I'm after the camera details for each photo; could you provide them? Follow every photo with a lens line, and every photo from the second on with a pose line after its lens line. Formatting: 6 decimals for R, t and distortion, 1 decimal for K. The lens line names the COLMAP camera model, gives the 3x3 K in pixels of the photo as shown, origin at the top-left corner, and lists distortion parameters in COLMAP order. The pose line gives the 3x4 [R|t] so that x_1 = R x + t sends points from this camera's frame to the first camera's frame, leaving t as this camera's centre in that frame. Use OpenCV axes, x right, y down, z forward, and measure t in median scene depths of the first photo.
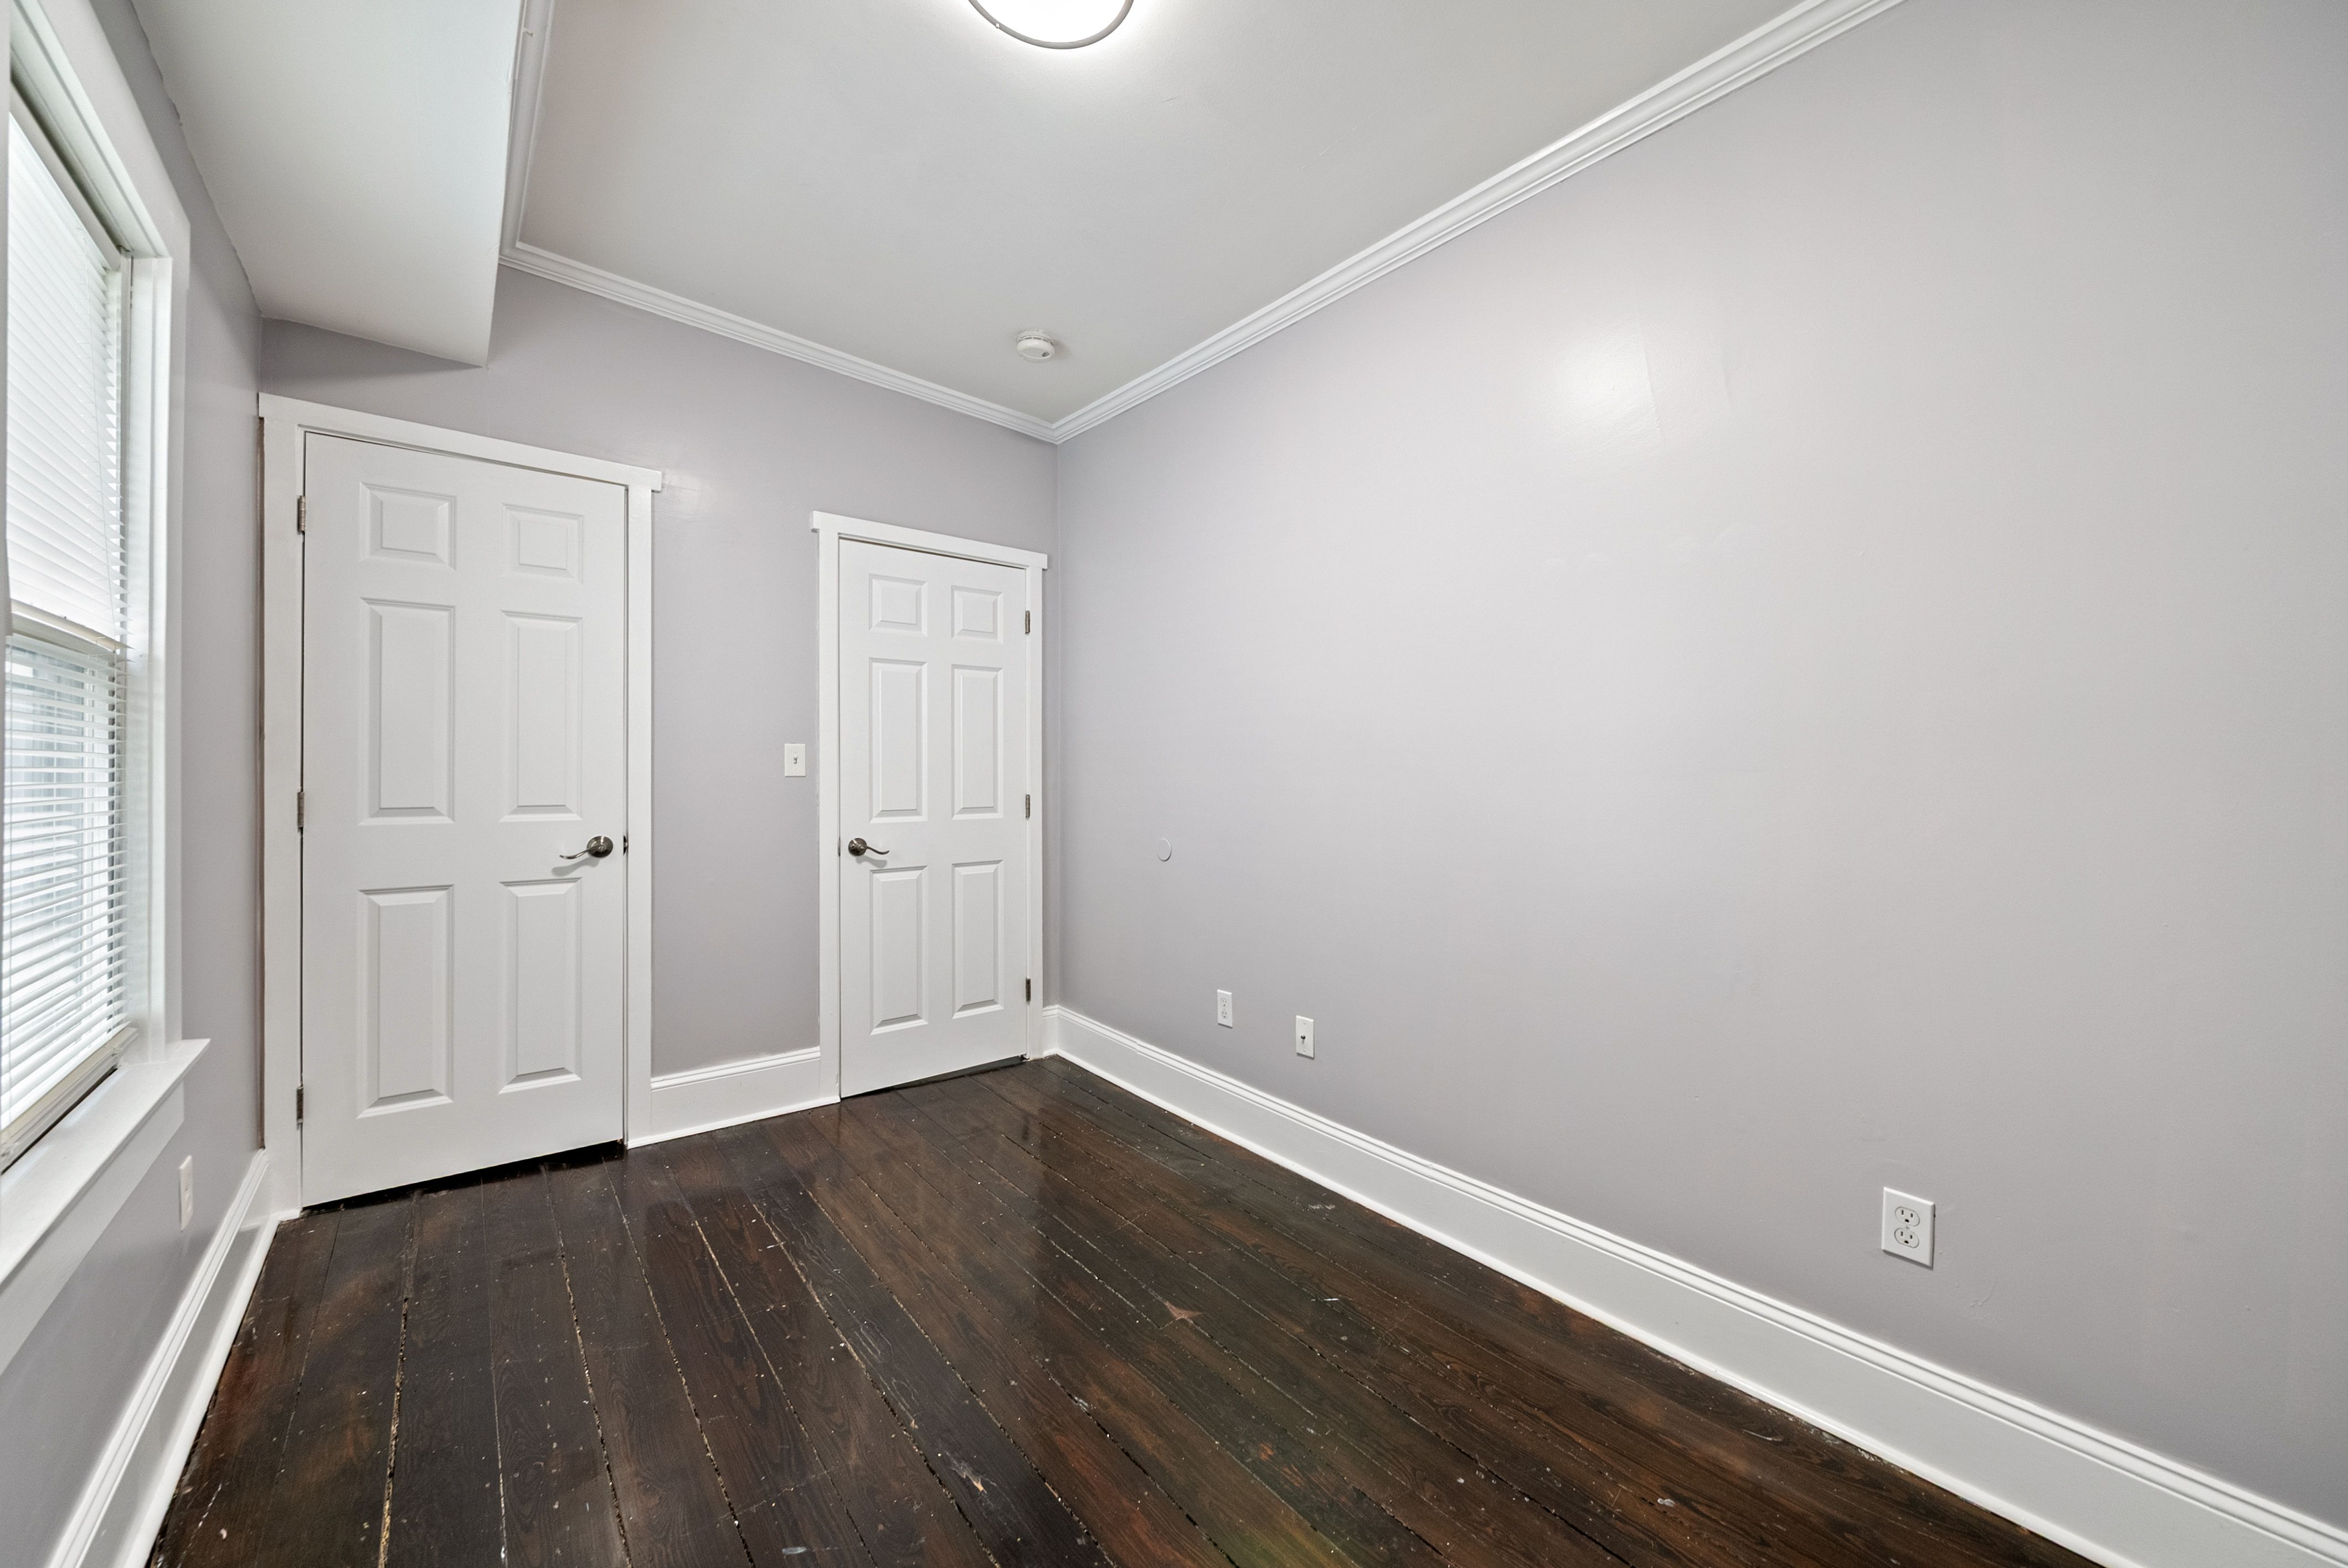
lens RADIAL K [[849.1, 0, 1169.4], [0, 849.1, 778.2], [0, 0, 1]] dist [-0.000383, -0.000150]
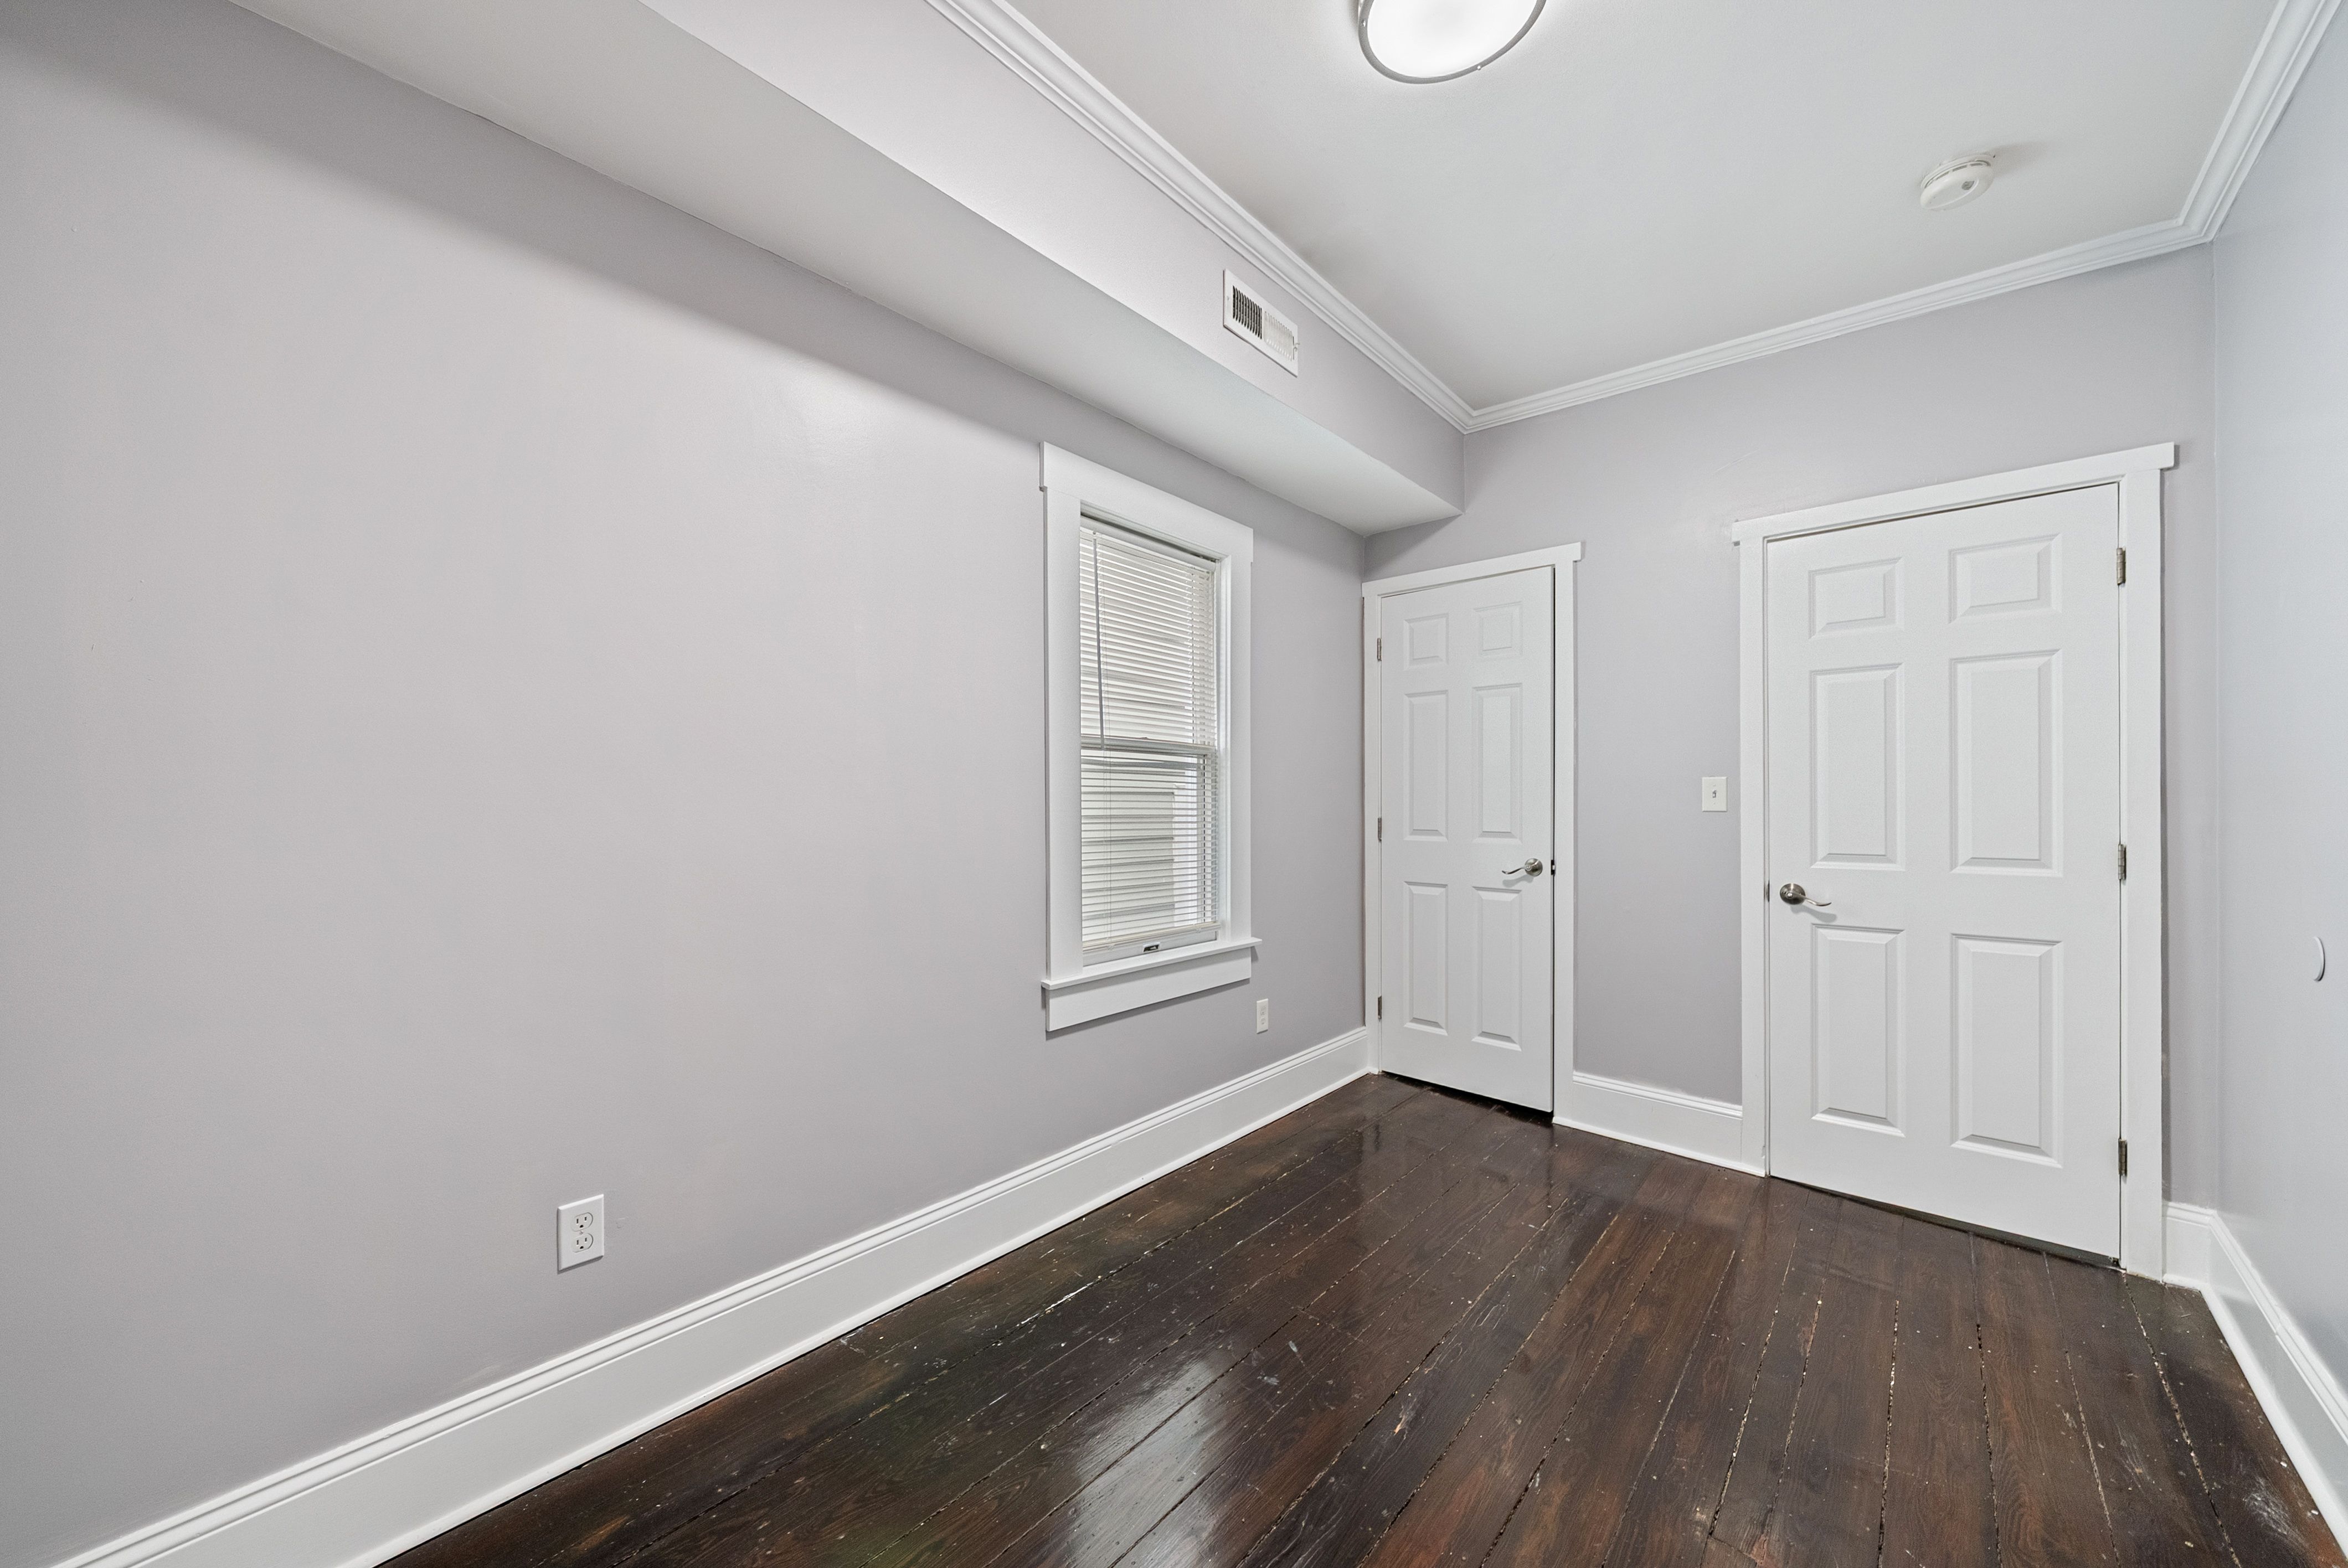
lens RADIAL K [[838.3, 0, 1163.8], [0, 838.3, 831.3], [0, 0, 1]] dist [0.000656, -0.000002]
pose [[0.153416, 0.028110, -0.987762, 0.395437], [-0.012139, 0.999574, 0.026560, 0.002761], [0.988087, 0.007916, 0.153692, 0.251771]]
